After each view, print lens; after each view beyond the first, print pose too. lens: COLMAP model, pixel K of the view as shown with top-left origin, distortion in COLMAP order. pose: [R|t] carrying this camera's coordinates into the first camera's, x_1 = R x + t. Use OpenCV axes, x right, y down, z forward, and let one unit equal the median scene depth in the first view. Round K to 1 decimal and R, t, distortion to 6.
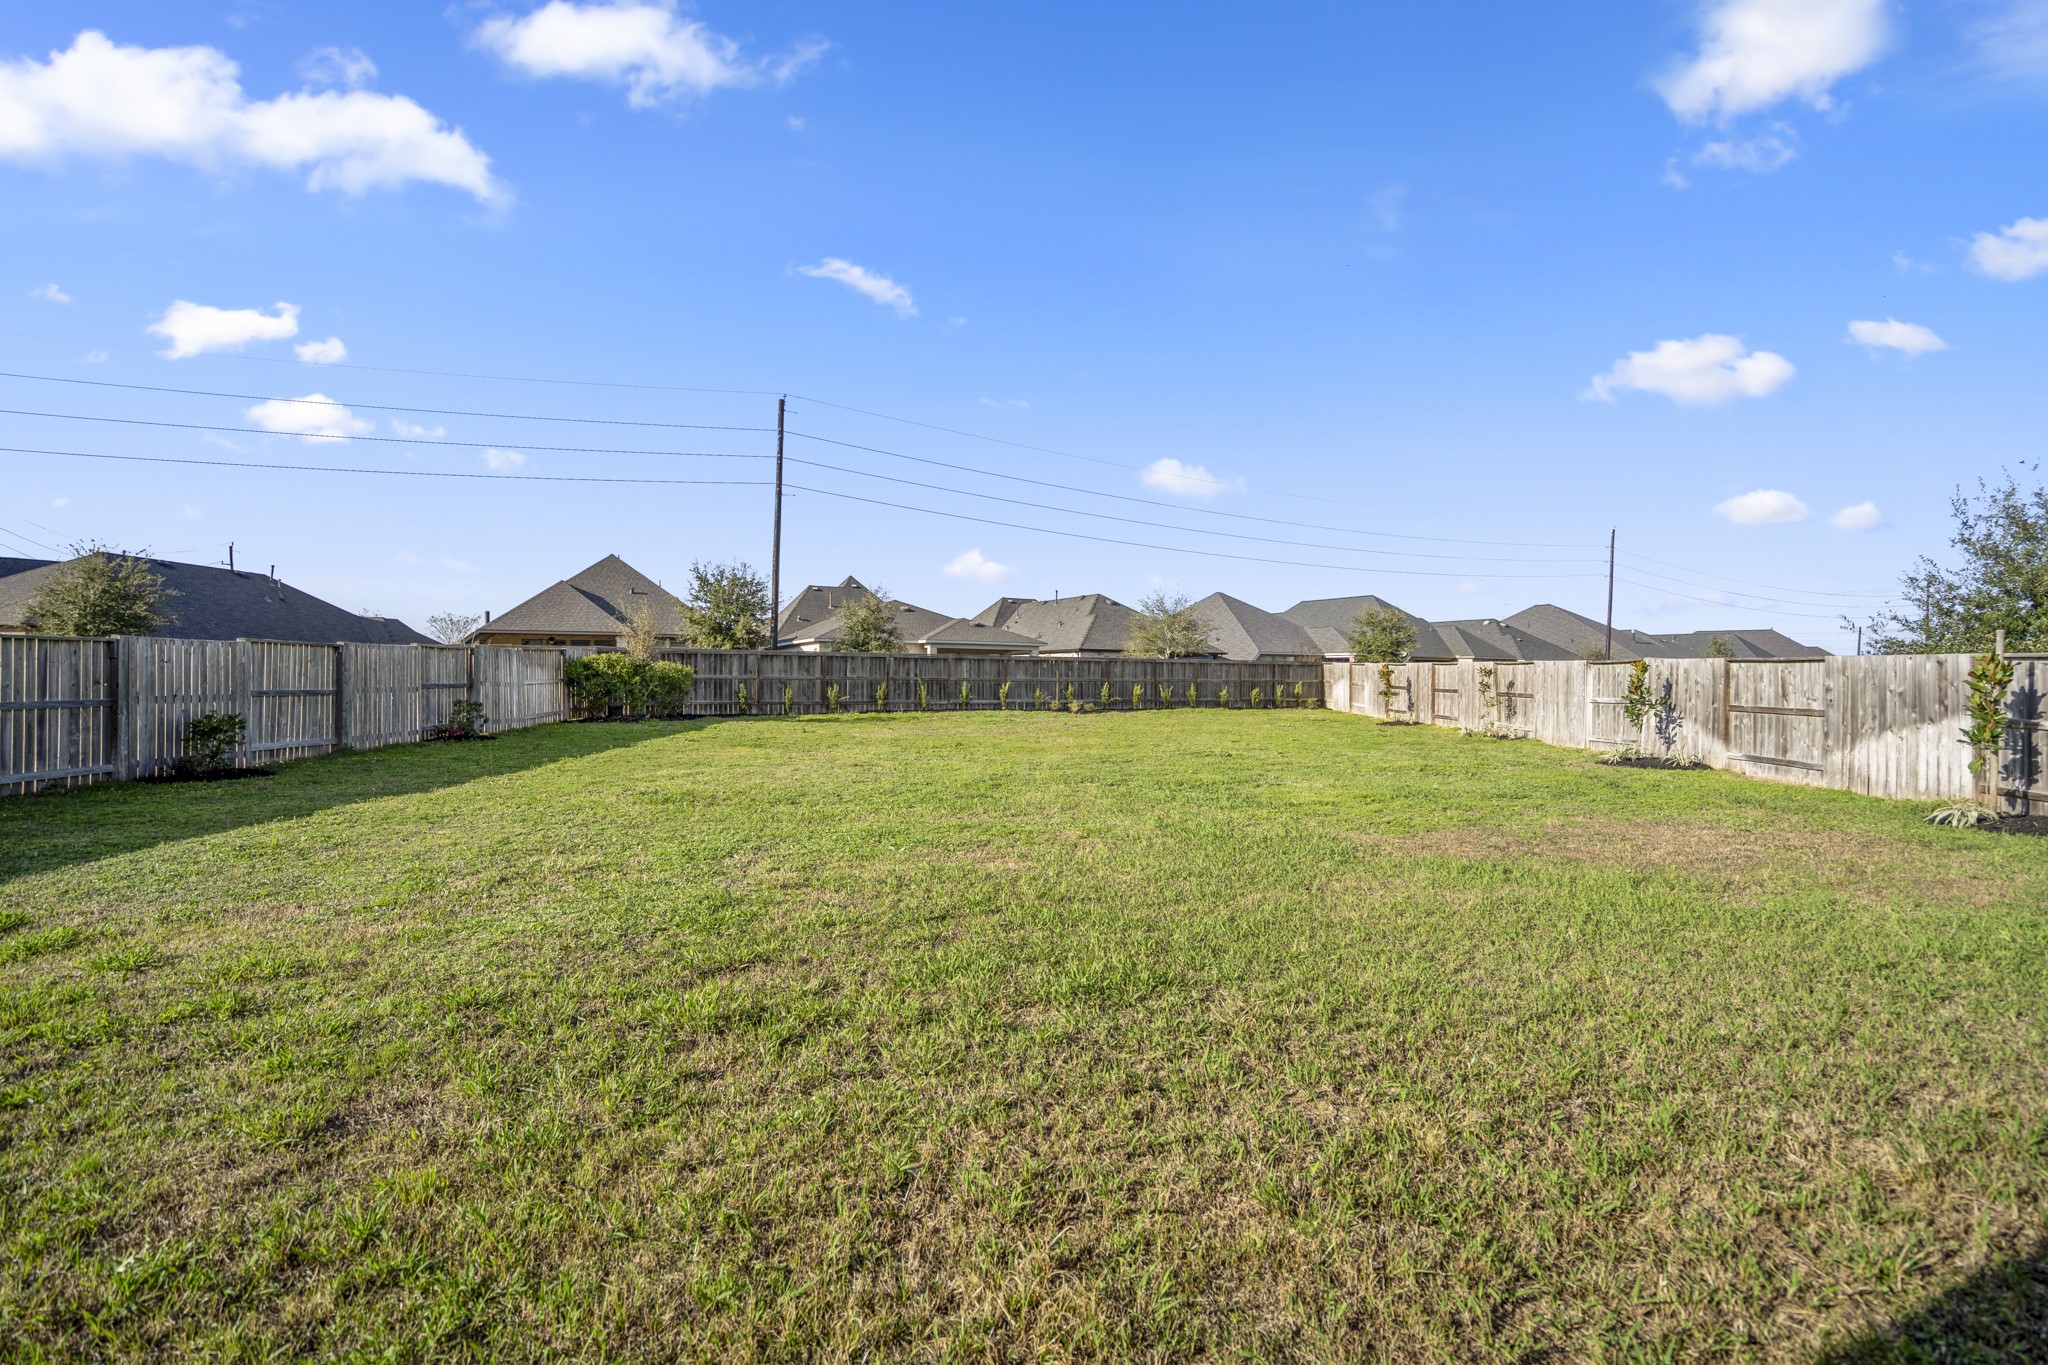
lens RADIAL K [[967.5, 0, 1023.3], [0, 967.5, 685.7], [0, 0, 1]] dist [-0.040282, 0.010628]
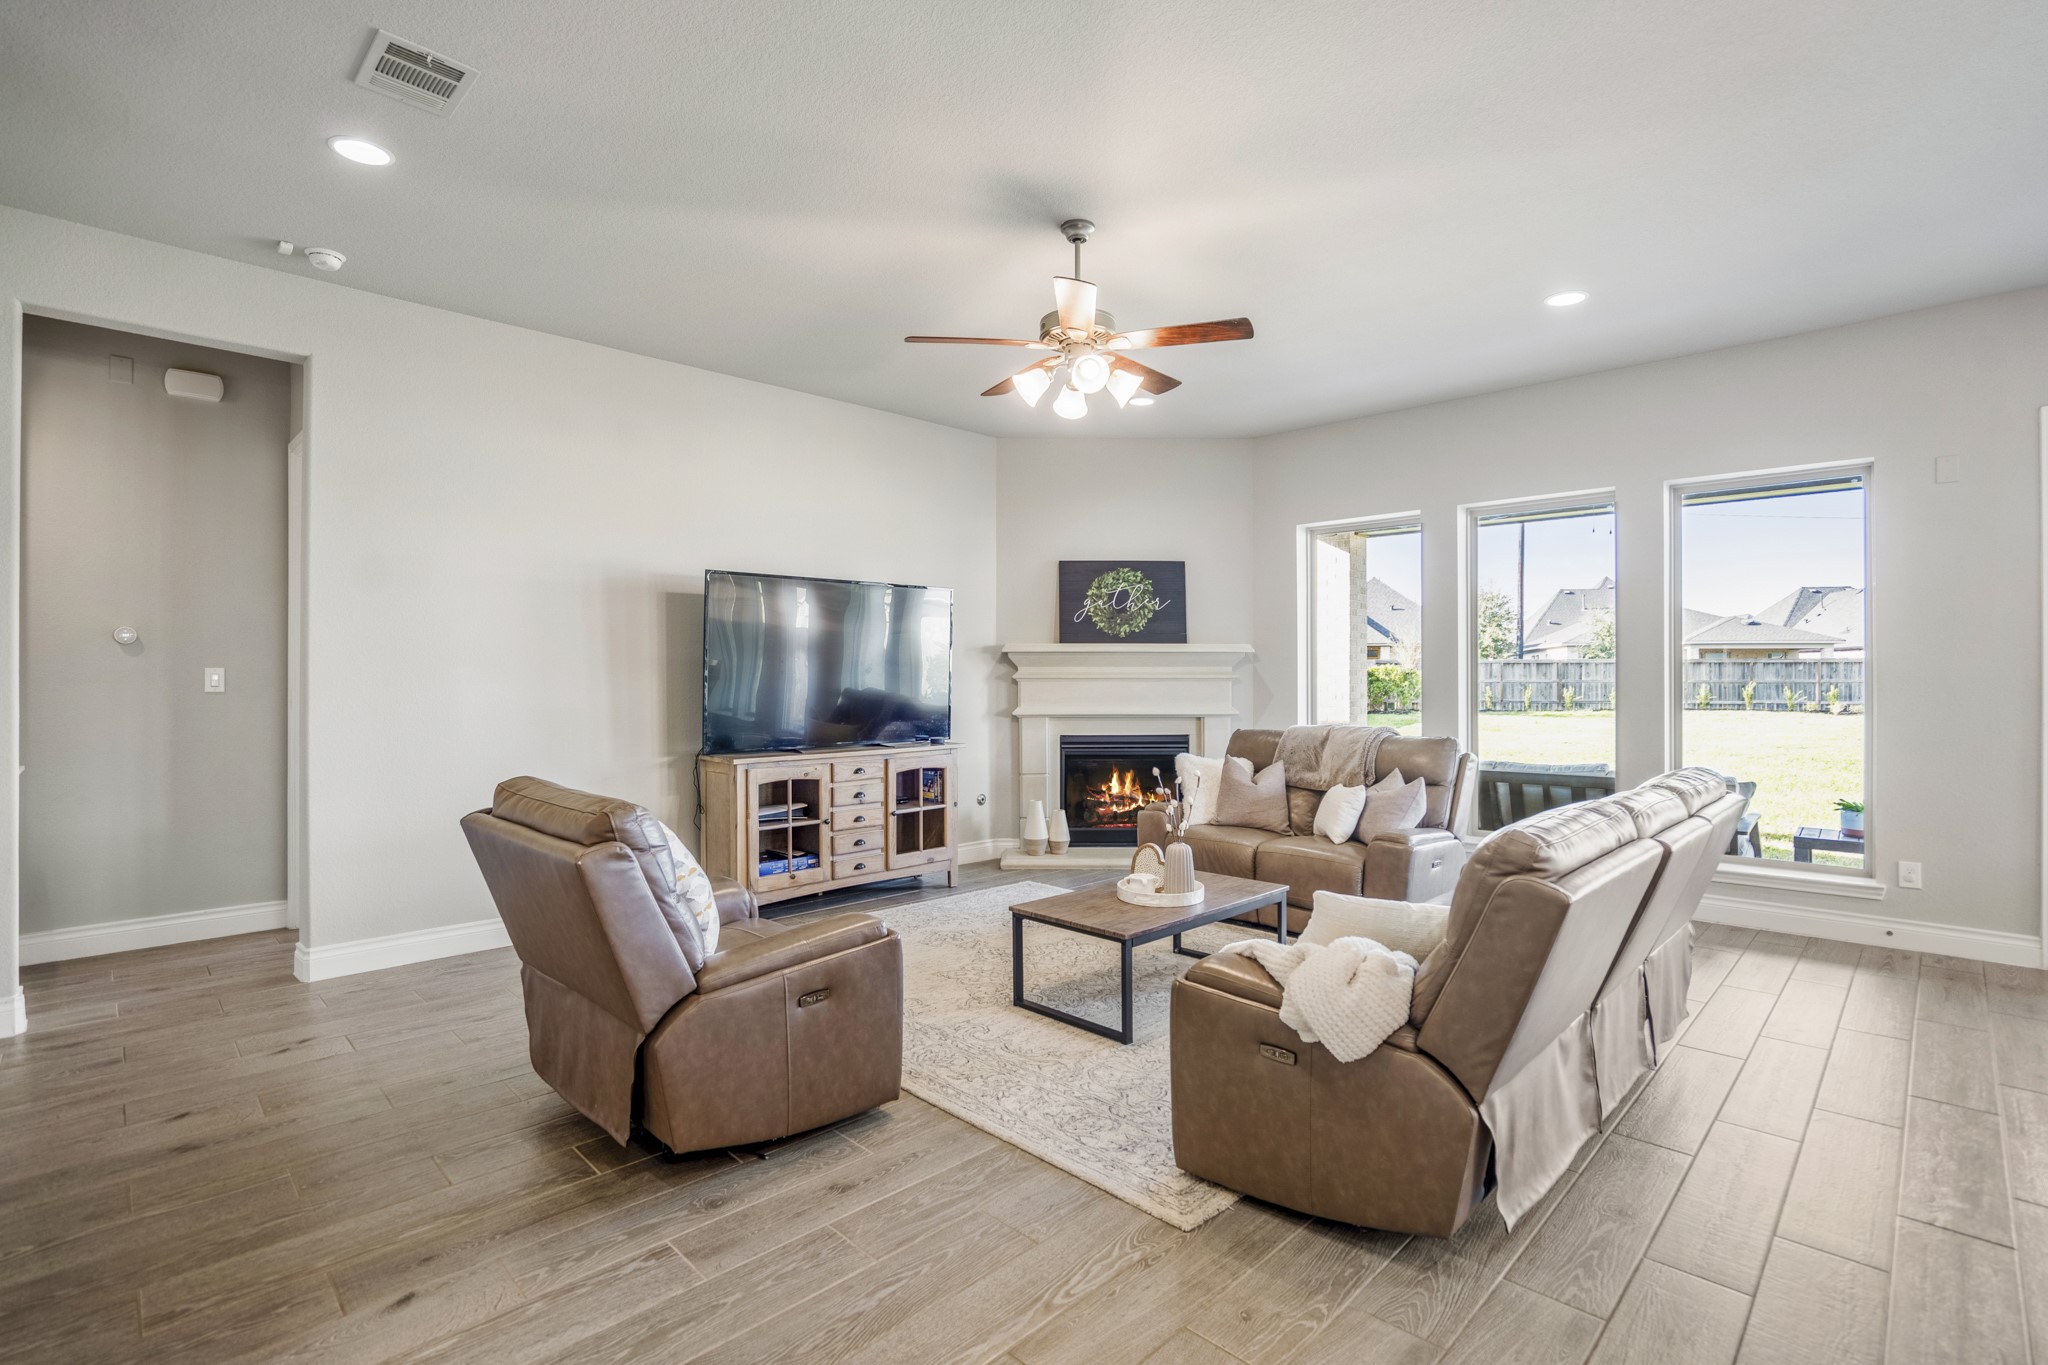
lens RADIAL K [[967.5, 0, 1023.3], [0, 967.5, 685.7], [0, 0, 1]] dist [-0.040282, 0.010628]
pose [[0.739117, -0.002522, -0.673572, 0.104890], [0.000688, 0.999995, -0.002989, 0.000933], [0.673577, 0.001746, 0.739115, -0.338460]]
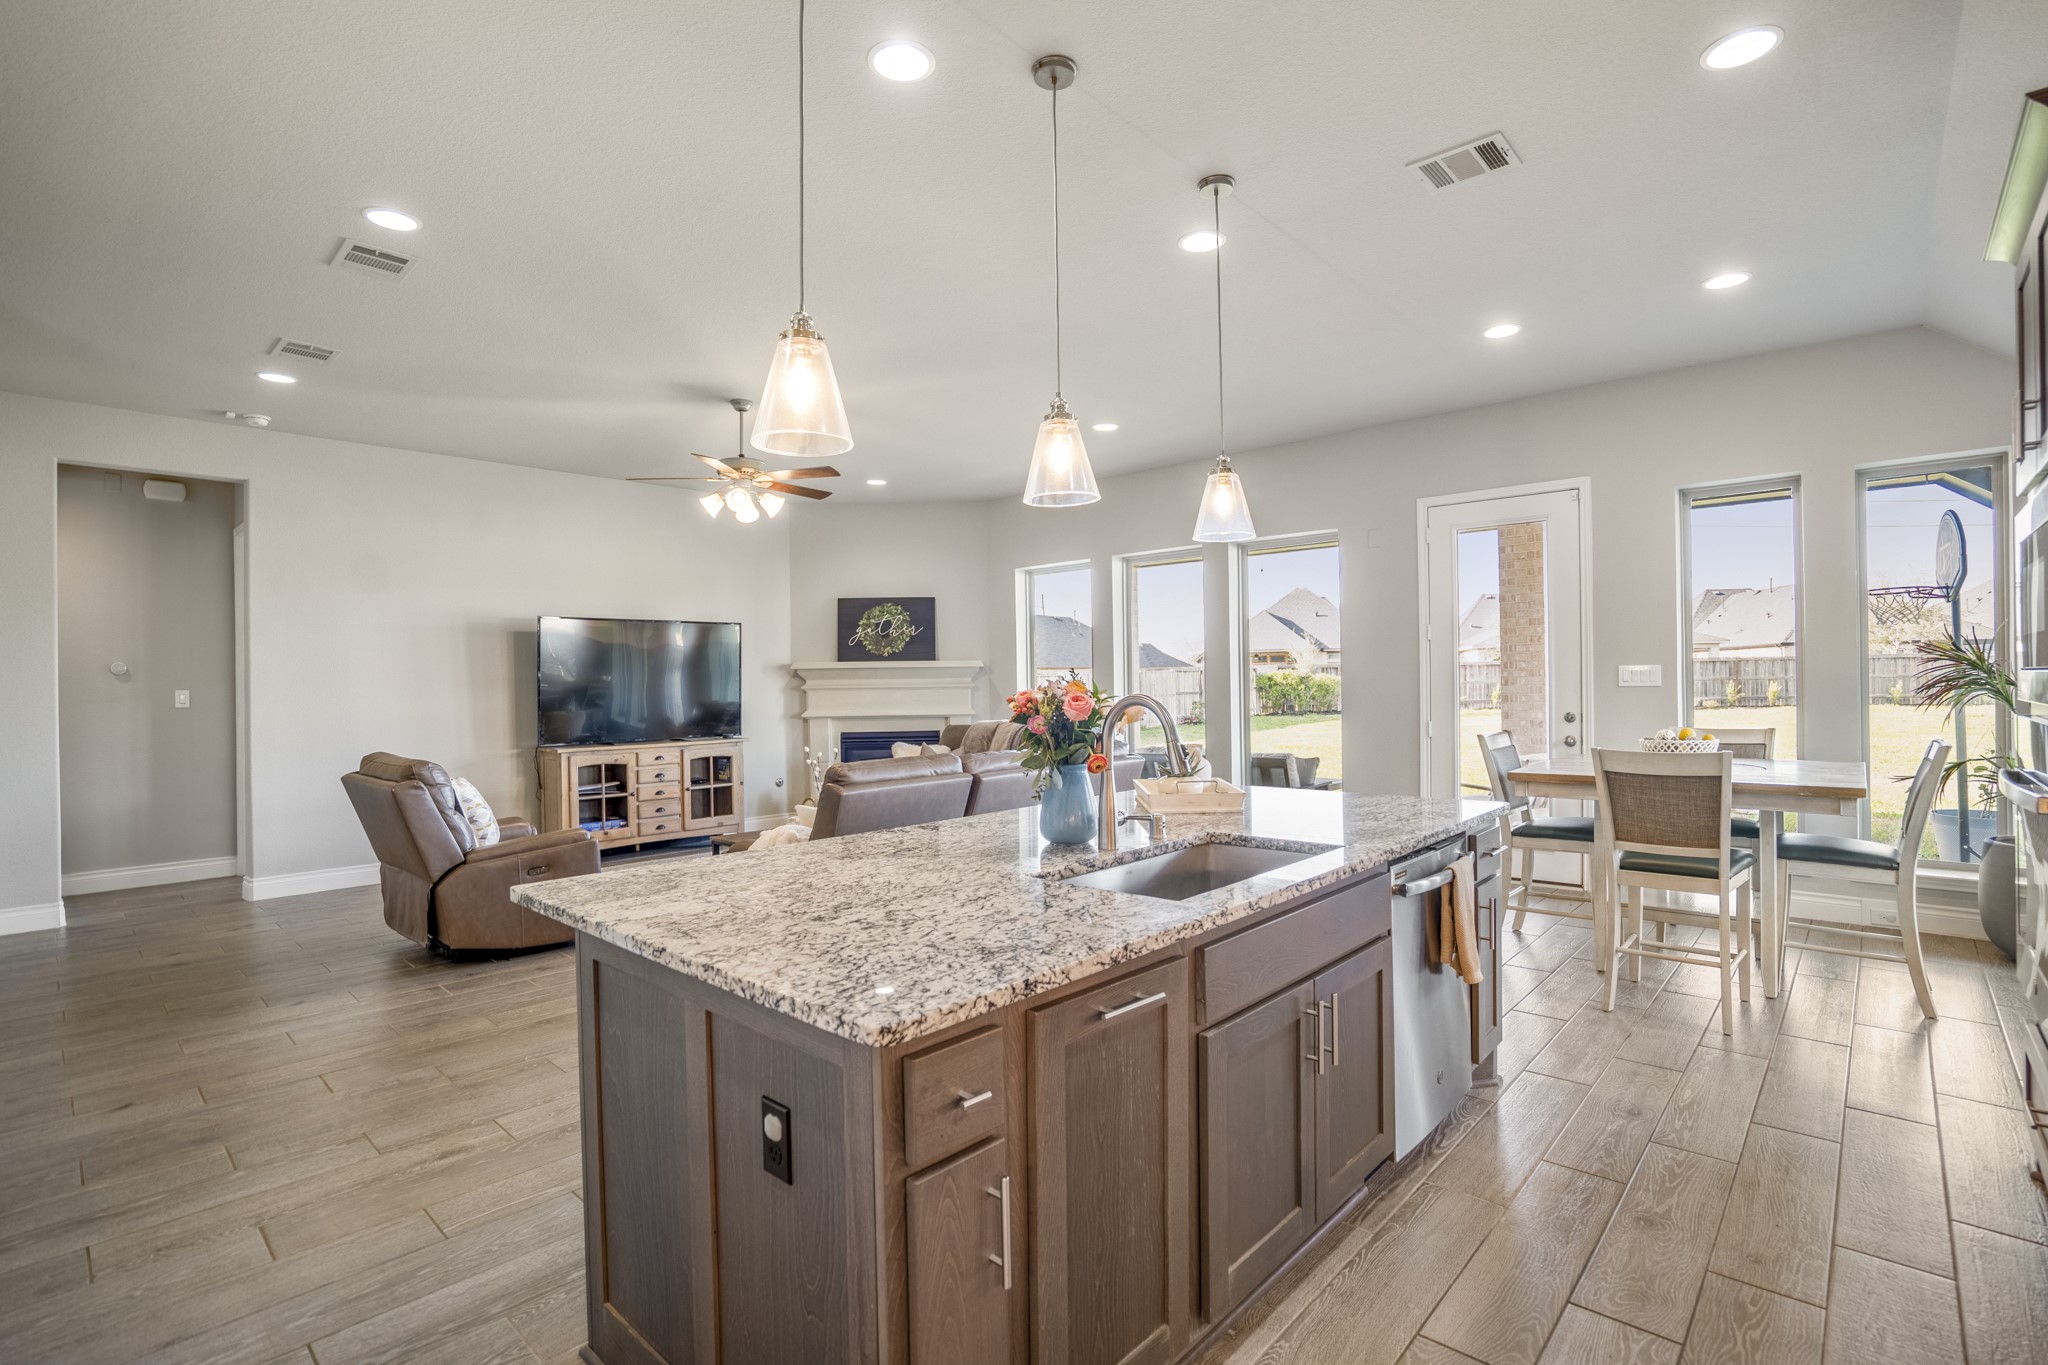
lens RADIAL K [[974.9, 0, 985.0], [0, 974.9, 689.5], [0, 0, 1]] dist [0.000312, 0.000437]
pose [[0.736804, -0.015014, -0.675939, 0.210224], [0.014138, 0.999877, -0.006798, 0.001570], [0.675958, -0.004547, 0.736926, -0.357553]]
